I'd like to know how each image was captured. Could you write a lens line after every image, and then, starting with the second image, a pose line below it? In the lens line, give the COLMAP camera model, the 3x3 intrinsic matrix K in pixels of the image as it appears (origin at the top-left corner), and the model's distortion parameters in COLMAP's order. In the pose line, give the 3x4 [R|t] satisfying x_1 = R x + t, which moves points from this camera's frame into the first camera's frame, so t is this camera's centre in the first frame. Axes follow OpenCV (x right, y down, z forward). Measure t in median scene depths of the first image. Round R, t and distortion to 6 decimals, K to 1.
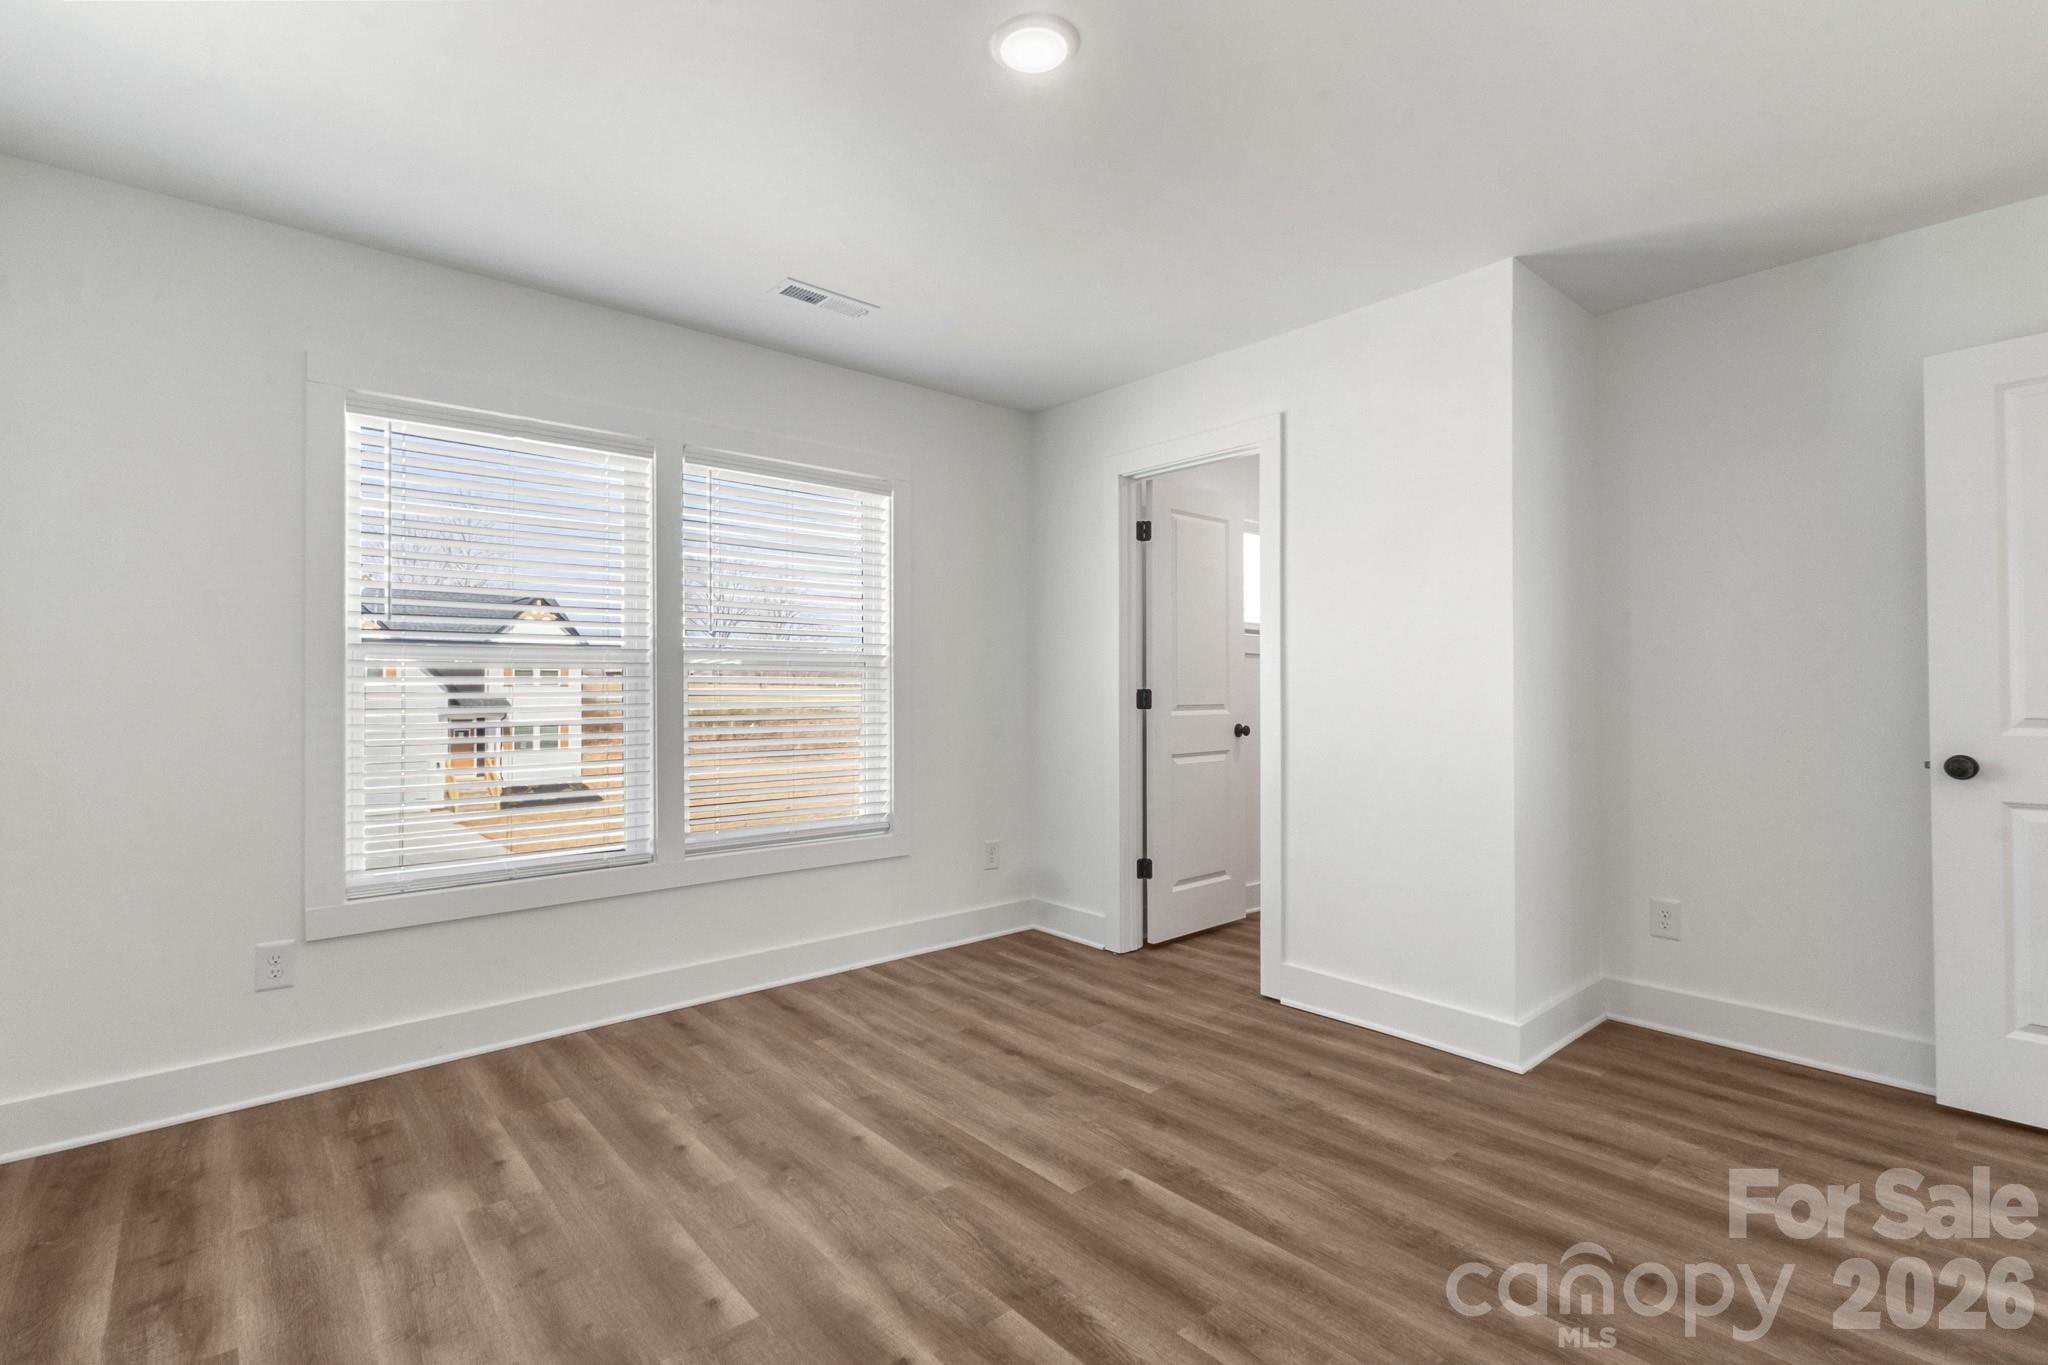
lens RADIAL K [[938.7, 0, 1035.7], [0, 938.7, 678.0], [0, 0, 1]] dist [-0.004532, 0.001598]
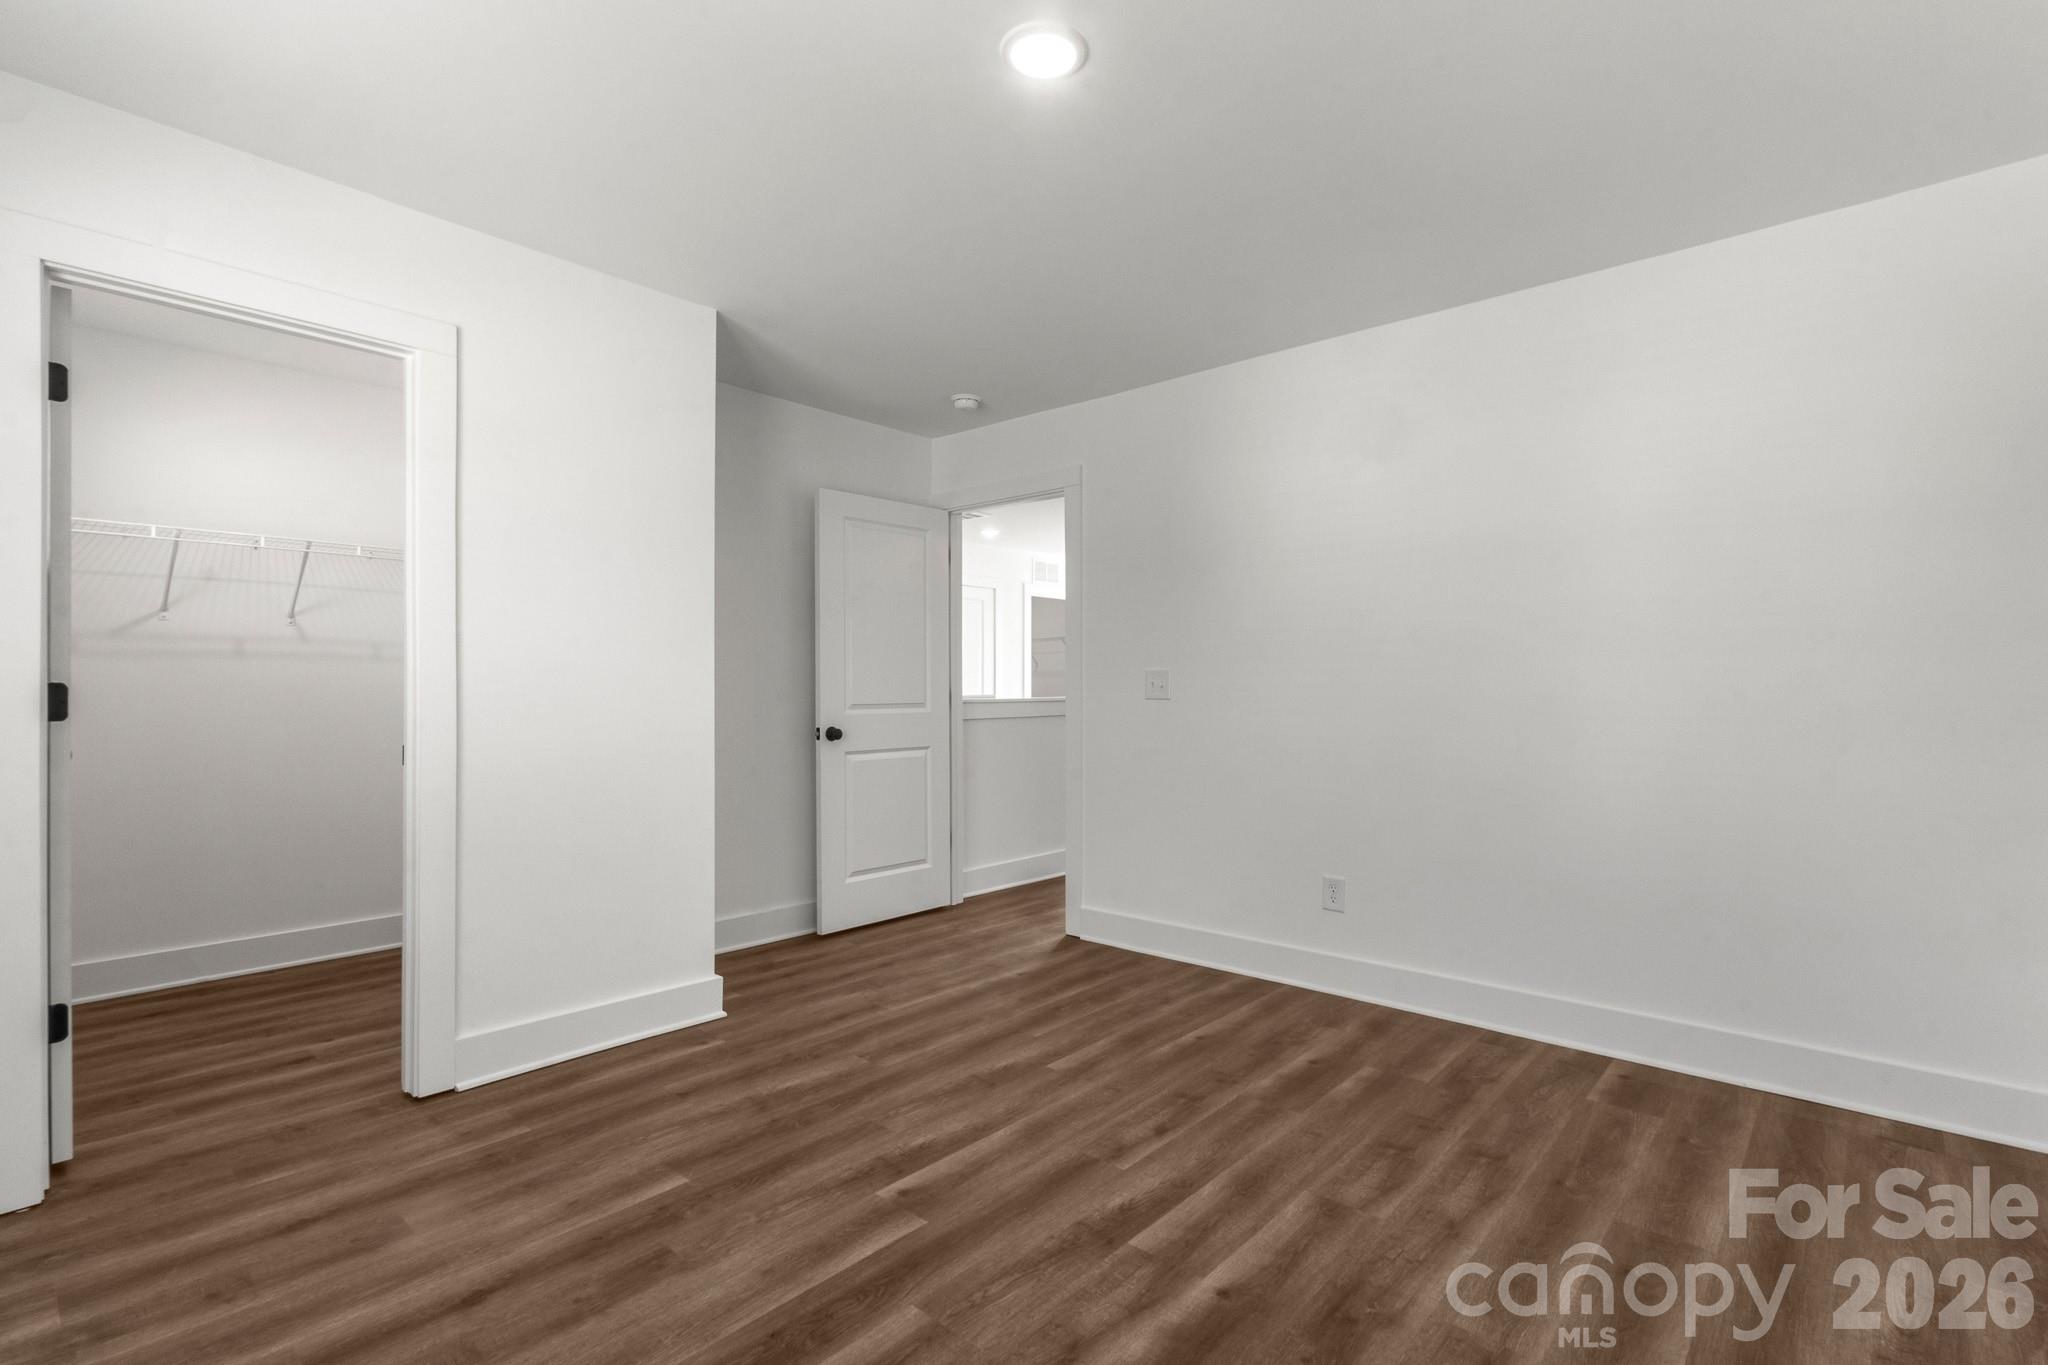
lens RADIAL K [[938.7, 0, 1019.6], [0, 938.7, 690.9], [0, 0, 1]] dist [-0.004532, 0.001598]
pose [[-0.110918, -0.001216, 0.993829, -0.711012], [-0.015784, 0.999875, -0.000538, 0.011705], [-0.993704, -0.015747, -0.110923, 0.800488]]
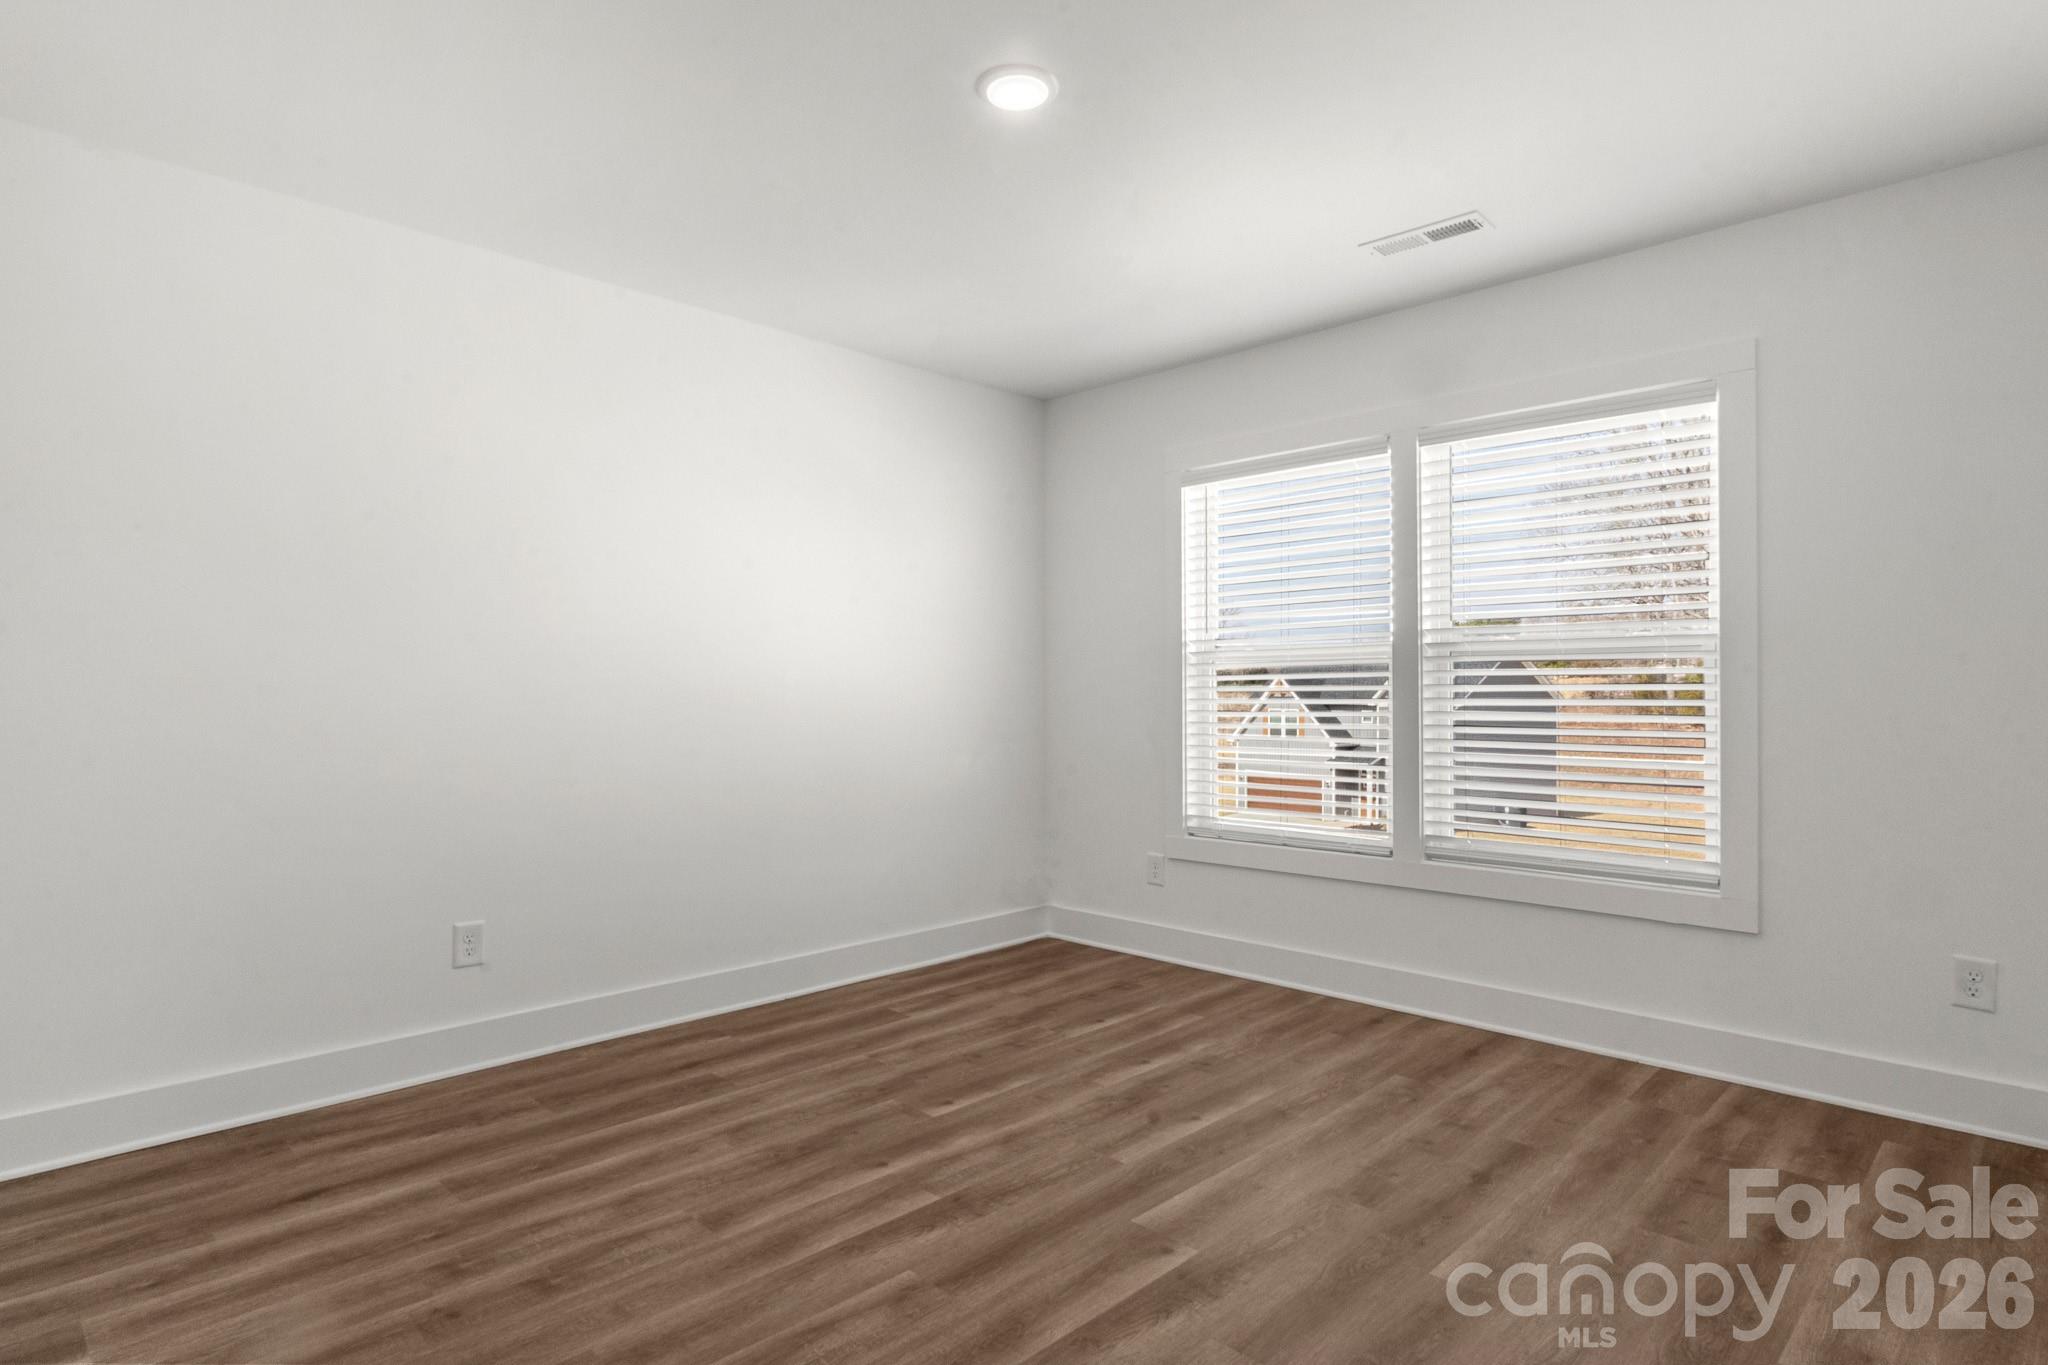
lens RADIAL K [[1106.0, 0, 1030.7], [0, 1106.0, 681.9], [0, 0, 1]] dist [-0.004302, -0.000261]
pose [[0.069804, -0.002731, -0.997557, 0.893898], [0.015756, 0.999875, -0.001635, 0.006941], [0.997436, -0.015604, 0.069838, 0.650834]]
